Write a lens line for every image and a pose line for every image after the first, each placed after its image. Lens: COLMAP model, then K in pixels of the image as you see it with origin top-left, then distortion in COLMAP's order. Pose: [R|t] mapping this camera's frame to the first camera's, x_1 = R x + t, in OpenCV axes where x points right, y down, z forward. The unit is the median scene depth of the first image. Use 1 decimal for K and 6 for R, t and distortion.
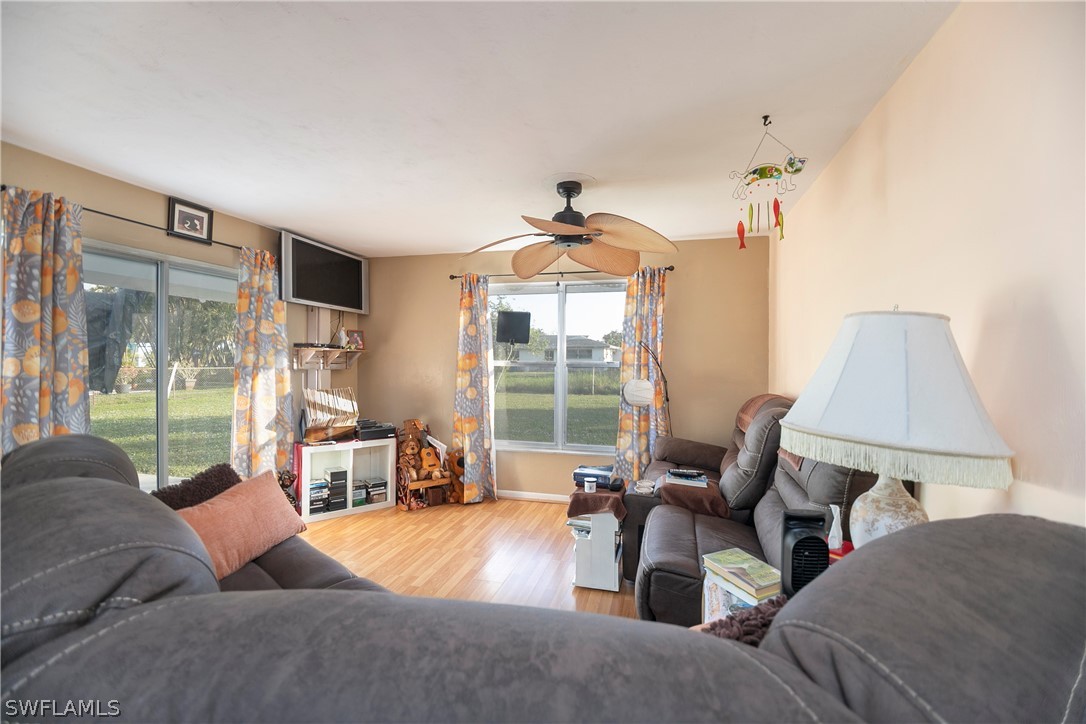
lens RADIAL K [[464.8, 0, 544.4], [0, 464.8, 359.4], [0, 0, 1]] dist [-0.002184, -0.012438]
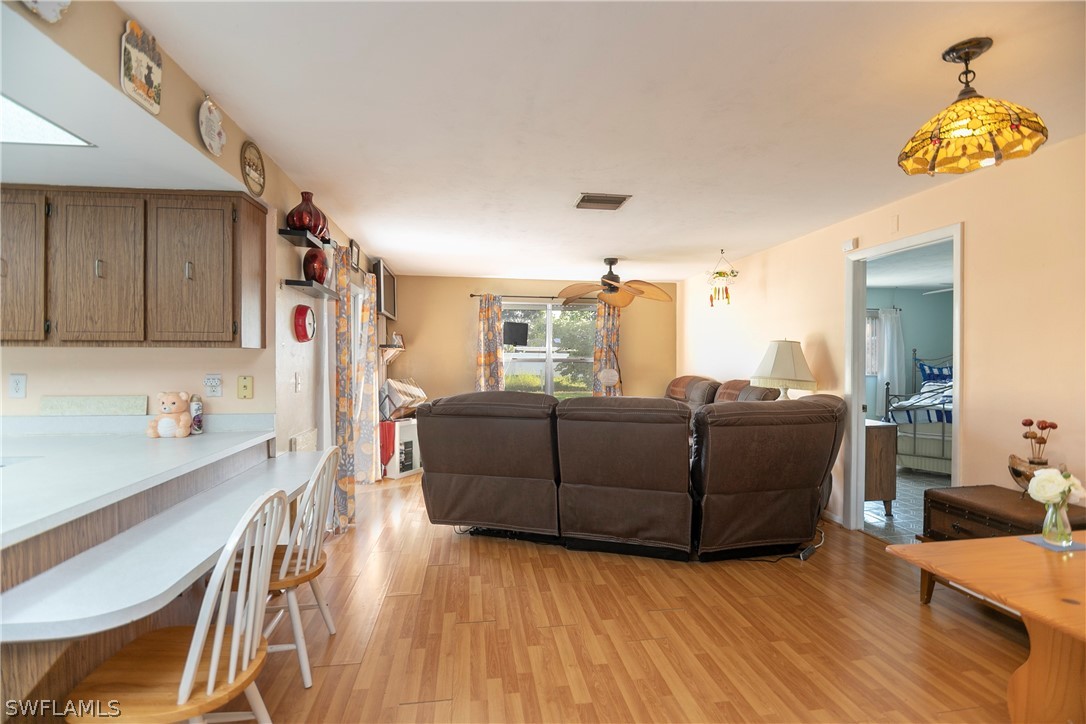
lens RADIAL K [[502.0, 0, 547.4], [0, 502.0, 360.9], [0, 0, 1]] dist [0.000353, -0.015391]
pose [[0.916539, -0.004012, 0.399924, -0.753363], [0.002034, 0.999984, 0.005371, 0.005452], [-0.399939, -0.004109, 0.916532, -0.536057]]
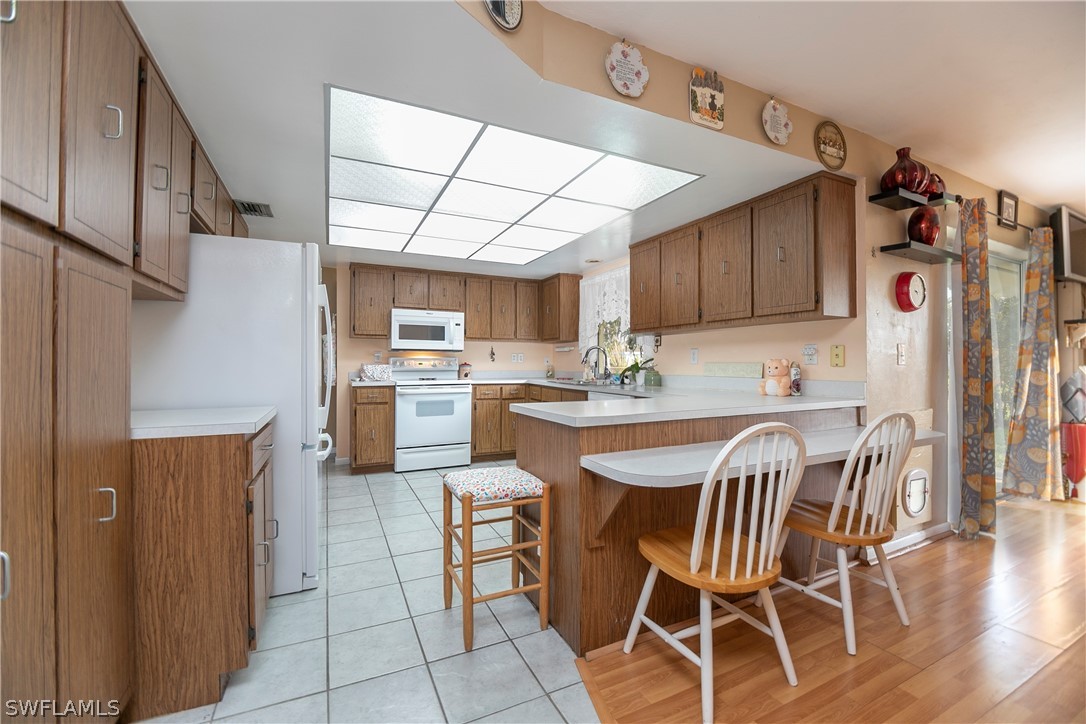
lens RADIAL K [[442.2, 0, 543.0], [0, 442.2, 362.0], [0, 0, 1]] dist [-0.000996, -0.016658]
pose [[0.648200, -0.004907, -0.761455, -0.631389], [0.000832, 0.999983, -0.005736, 0.064628], [0.761470, 0.003085, 0.648193, -0.472797]]
